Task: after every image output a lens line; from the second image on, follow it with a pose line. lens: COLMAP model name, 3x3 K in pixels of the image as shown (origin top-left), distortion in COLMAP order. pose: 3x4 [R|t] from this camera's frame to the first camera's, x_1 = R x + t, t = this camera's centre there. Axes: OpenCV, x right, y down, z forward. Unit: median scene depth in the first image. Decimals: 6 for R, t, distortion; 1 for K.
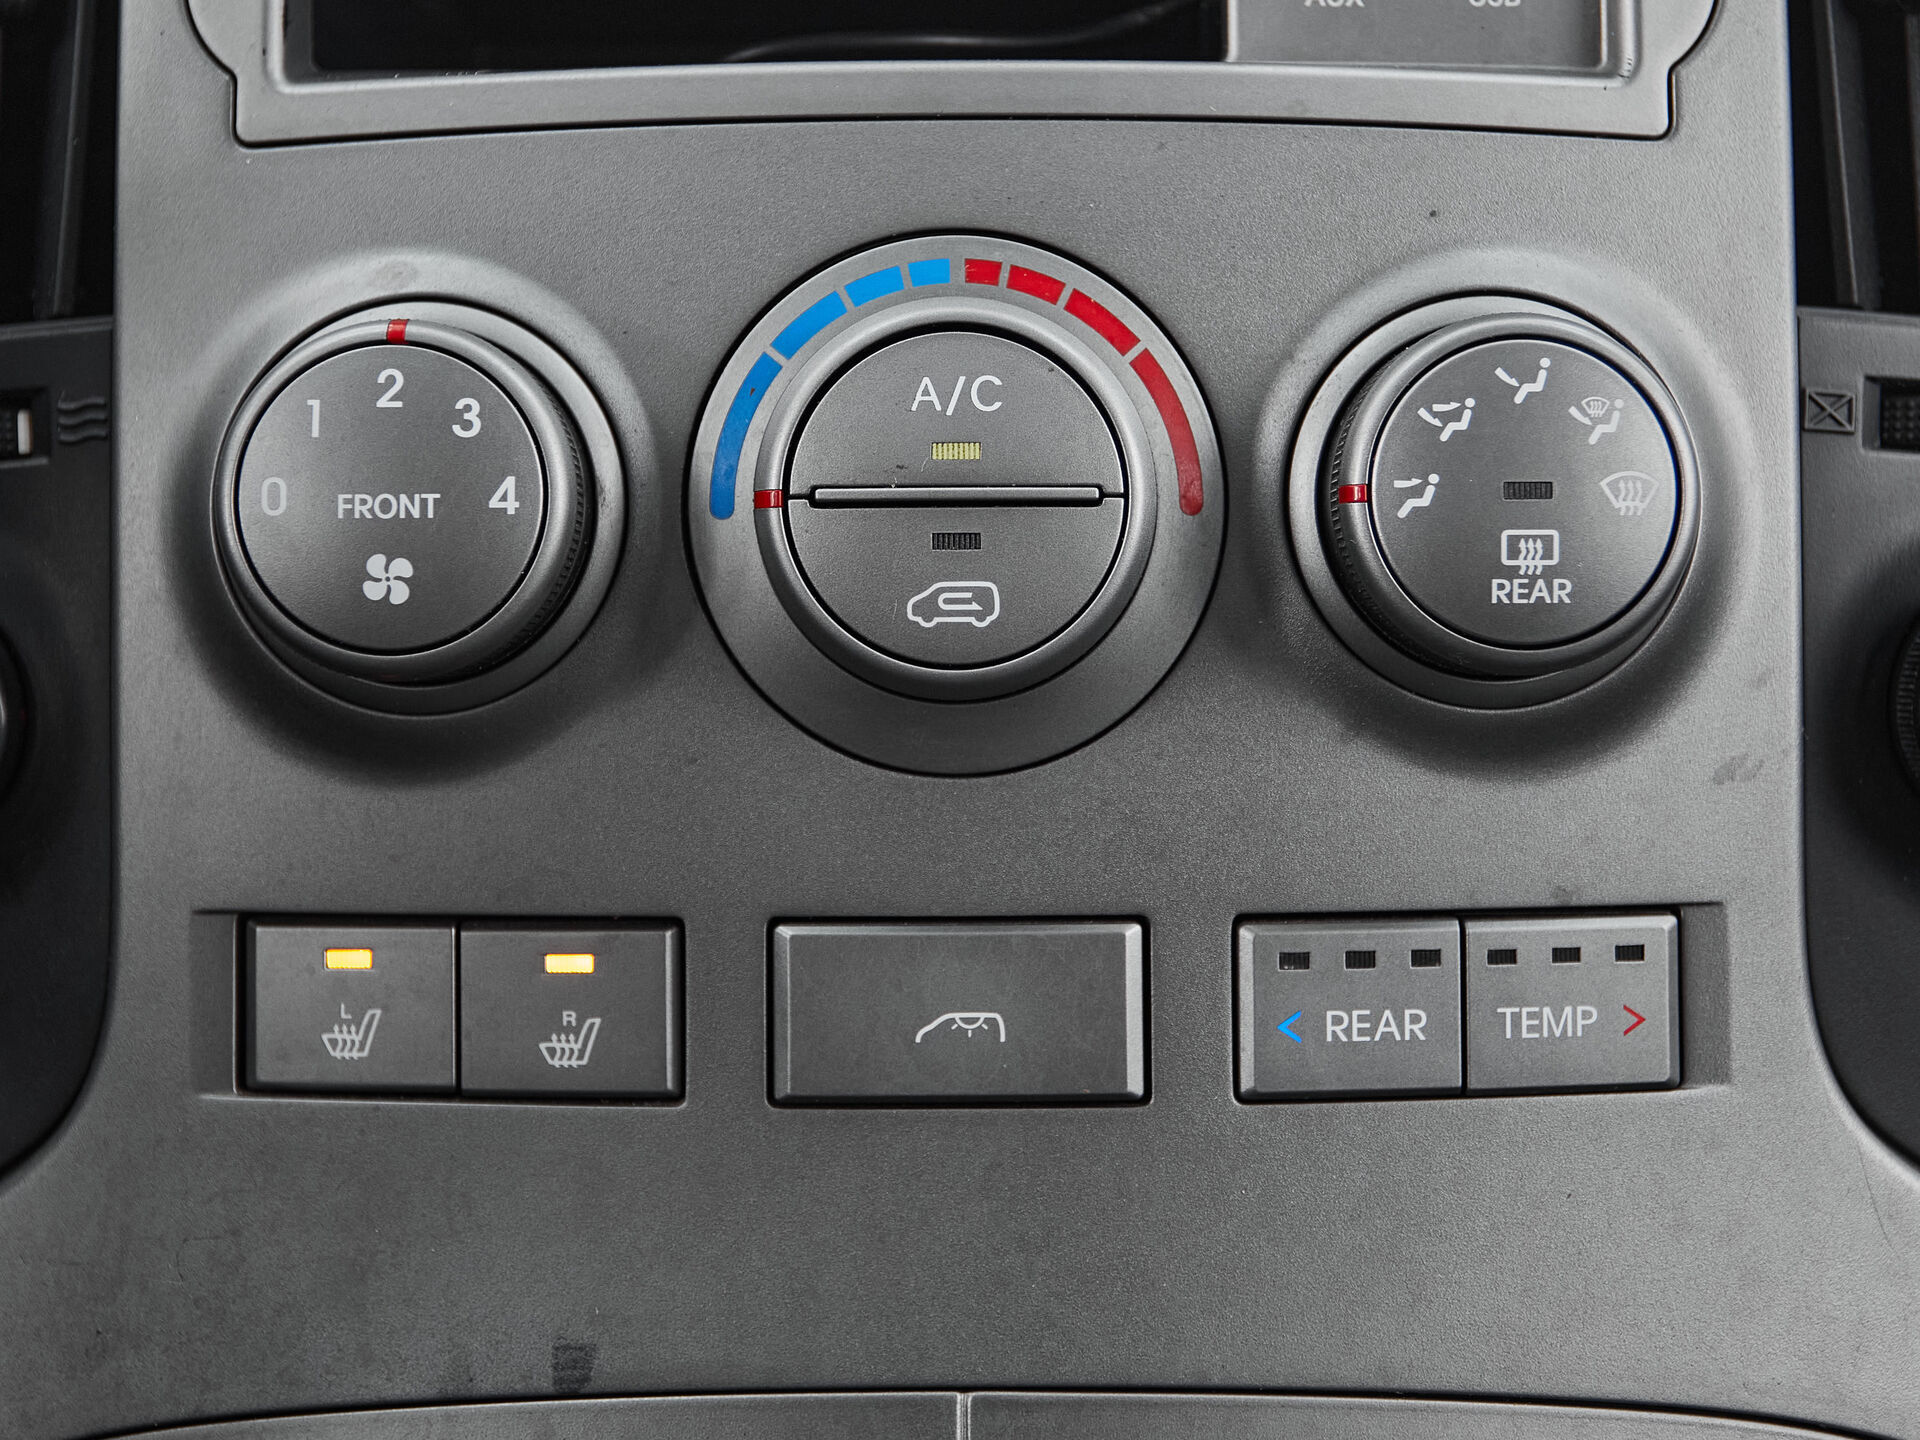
lens RADIAL K [[2589.4, 0, 952.6], [0, 2589.4, 510.1], [0, 0, 1]] dist [-0.026754, -0.044124]
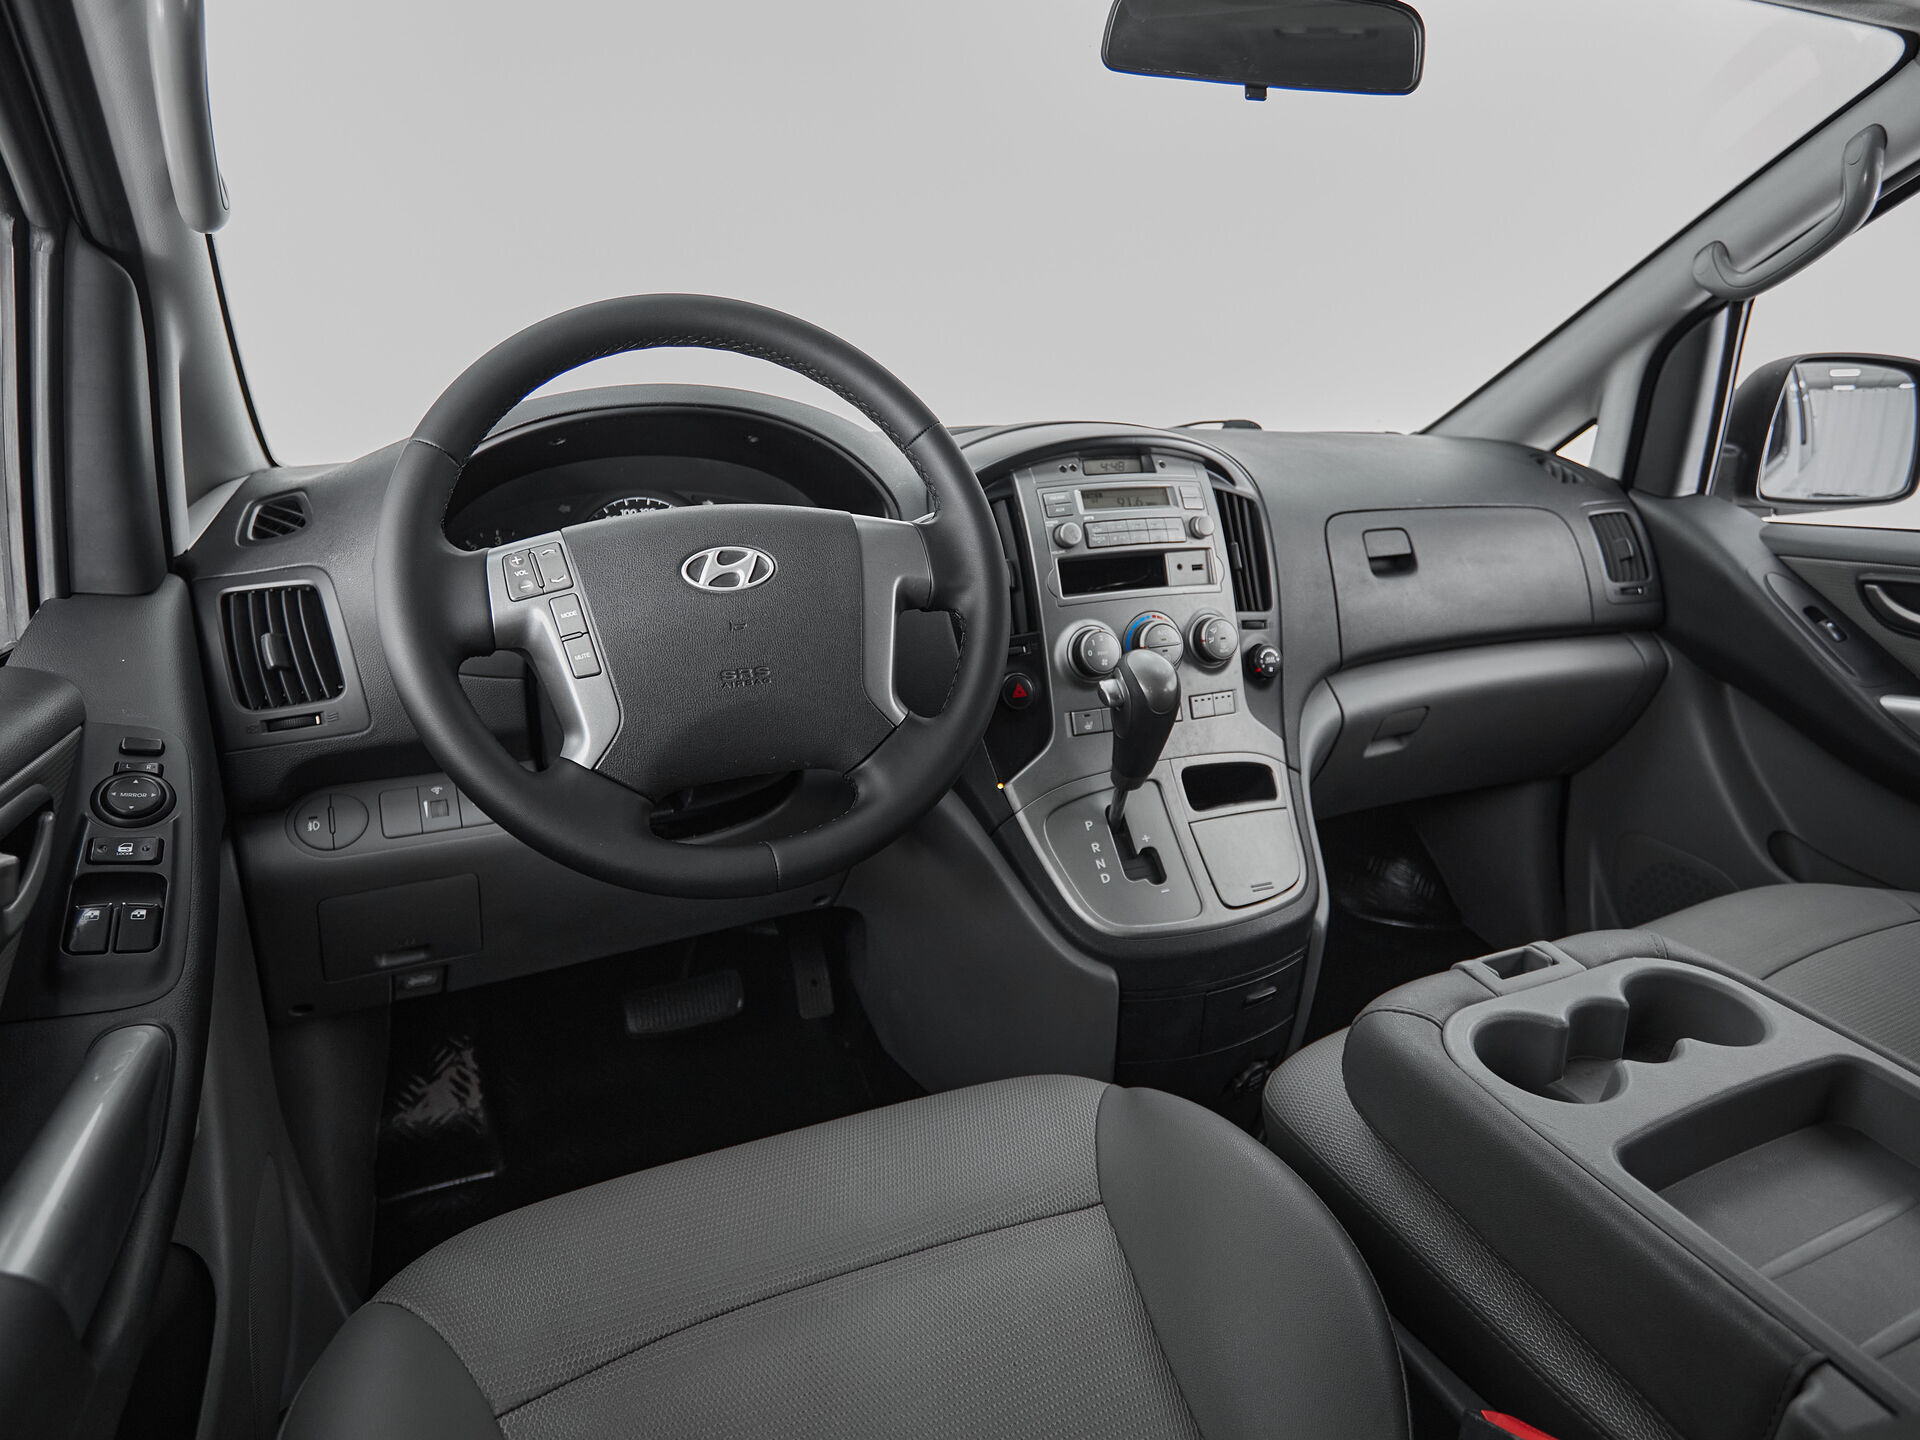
lens RADIAL K [[1090.1, 0, 930.3], [0, 1090.1, 691.7], [0, 0, 1]] dist [-0.005320, -0.000927]
pose [[0.921718, -0.104820, 0.373427, -1.843317], [0.096329, 0.994489, 0.041384, -0.067976], [-0.375707, -0.002172, 0.926736, -1.763061]]
